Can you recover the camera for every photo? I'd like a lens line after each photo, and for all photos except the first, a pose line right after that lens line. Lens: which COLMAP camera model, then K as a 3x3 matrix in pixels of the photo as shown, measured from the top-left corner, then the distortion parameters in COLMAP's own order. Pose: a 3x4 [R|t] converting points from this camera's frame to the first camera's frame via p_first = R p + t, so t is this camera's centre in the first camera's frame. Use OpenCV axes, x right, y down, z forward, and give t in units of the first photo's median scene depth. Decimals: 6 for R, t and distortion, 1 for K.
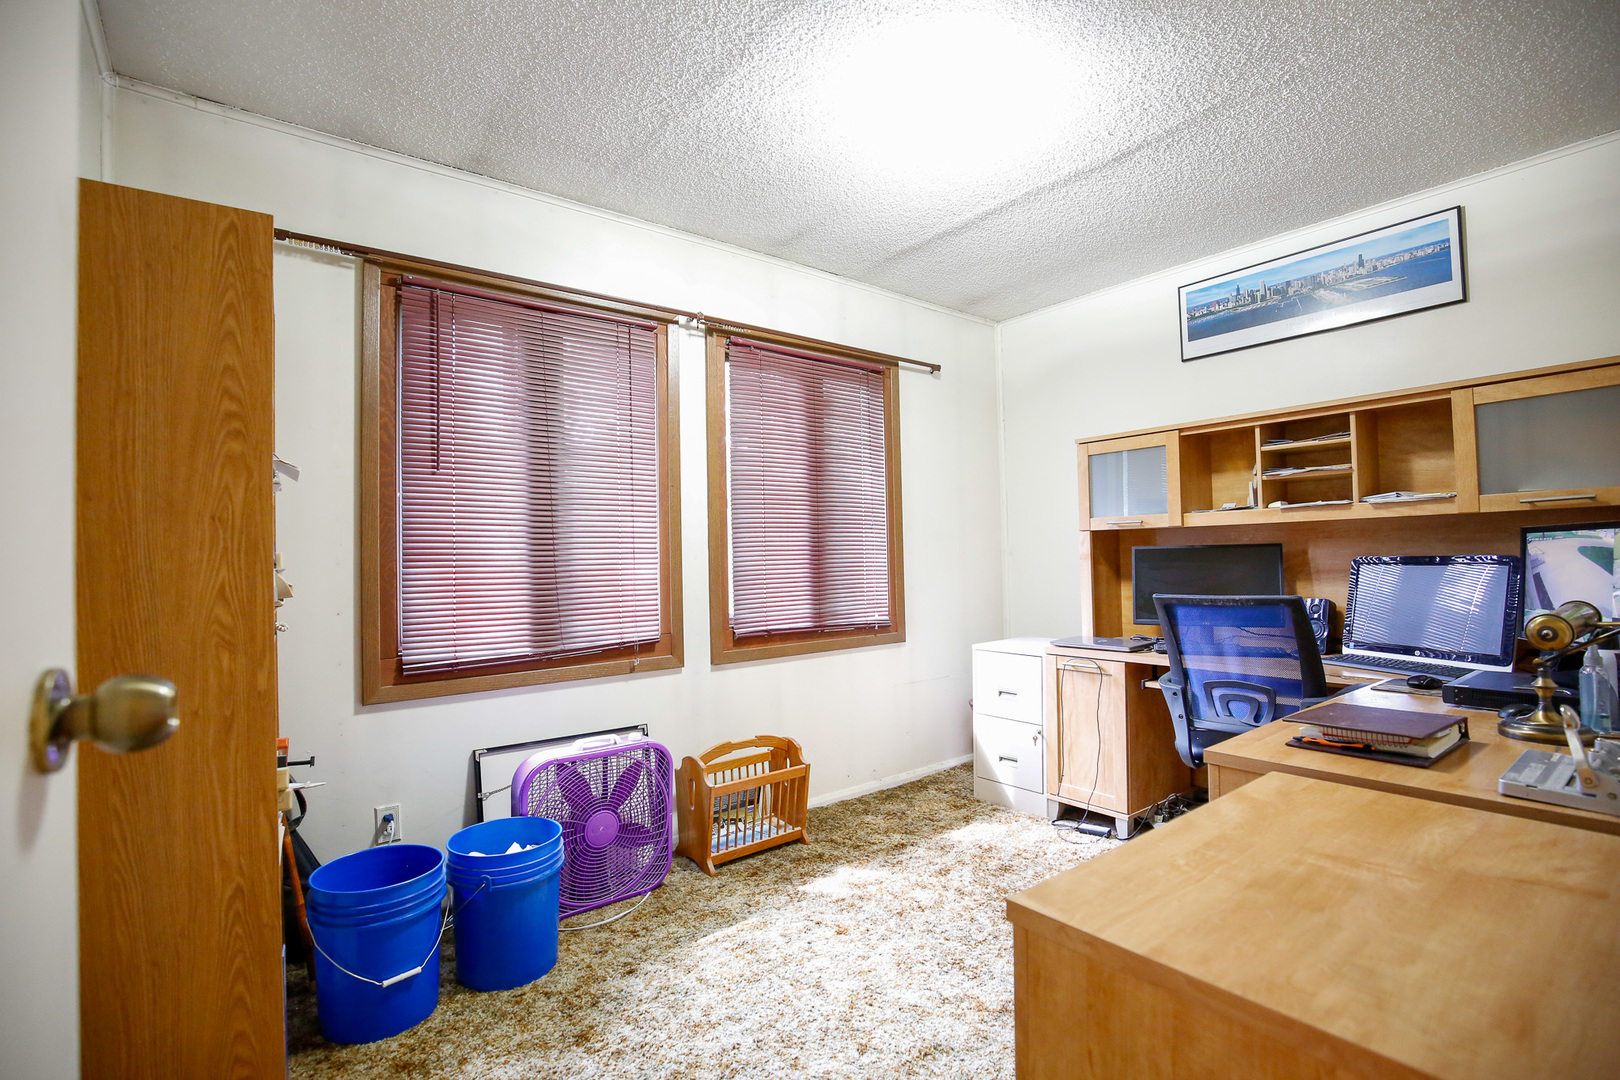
lens RADIAL K [[741.9, 0, 809.2], [0, 741.9, 542.8], [0, 0, 1]] dist [-0.011201, -0.000374]
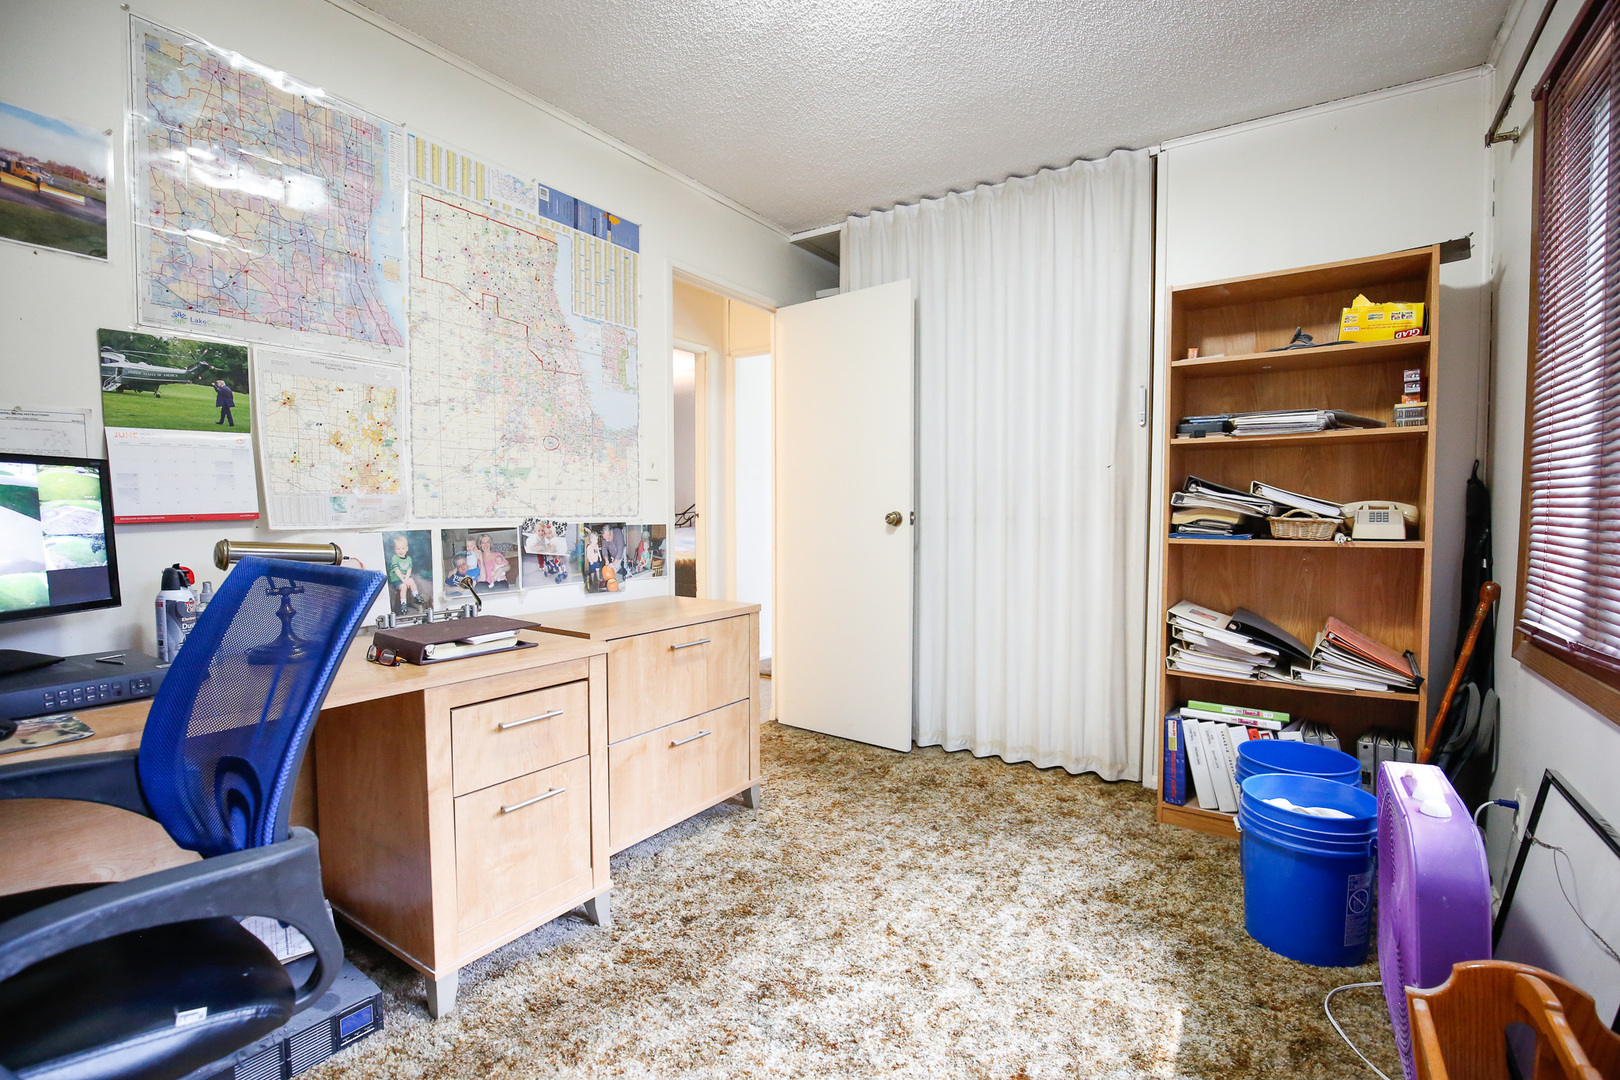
lens RADIAL K [[741.9, 0, 810.0], [0, 741.9, 540.1], [0, 0, 1]] dist [-0.011201, -0.000374]
pose [[-0.945772, 0.029420, -0.323496, 0.491263], [0.019454, 0.999233, 0.033999, 0.050378], [0.324248, 0.025862, -0.945618, 1.846240]]
